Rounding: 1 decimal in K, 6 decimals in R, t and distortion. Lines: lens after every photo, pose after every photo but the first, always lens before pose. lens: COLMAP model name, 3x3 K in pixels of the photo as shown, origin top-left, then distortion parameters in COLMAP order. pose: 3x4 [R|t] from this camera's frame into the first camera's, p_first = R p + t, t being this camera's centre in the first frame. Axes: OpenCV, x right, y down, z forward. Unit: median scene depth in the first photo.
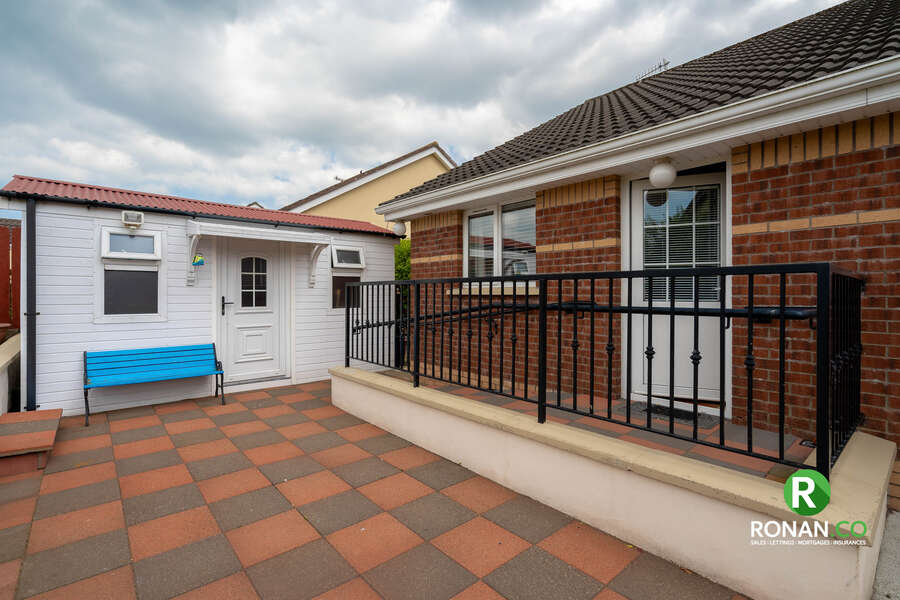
lens RADIAL K [[410.4, 0, 452.9], [0, 410.4, 292.3], [0, 0, 1]] dist [-0.002255, 0.000013]
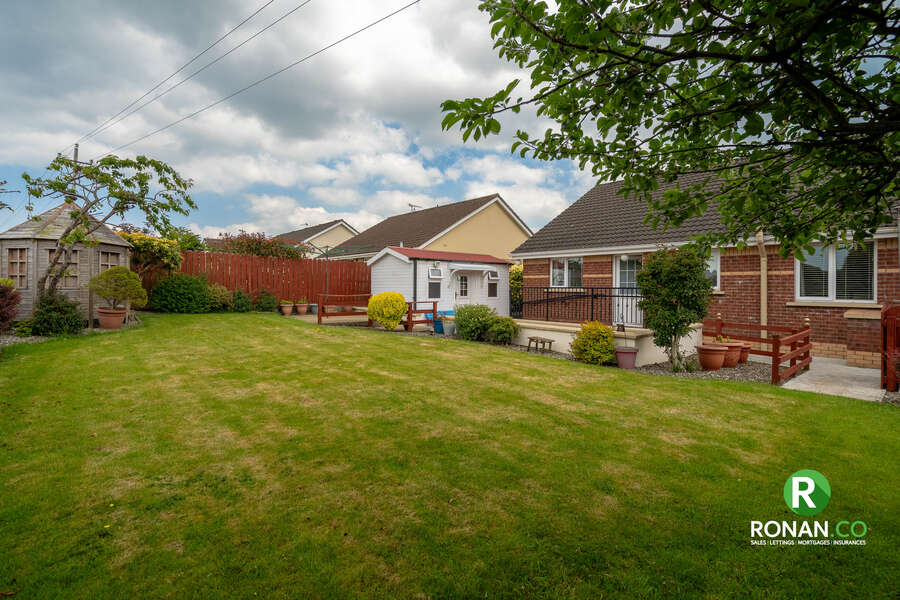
lens RADIAL K [[410.4, 0, 452.9], [0, 410.4, 292.3], [0, 0, 1]] dist [-0.002255, 0.000013]
pose [[0.999736, 0.001907, 0.022878, -0.703942], [-0.002442, 0.999725, 0.023344, -0.051142], [-0.022828, -0.023394, 0.999466, -1.678529]]
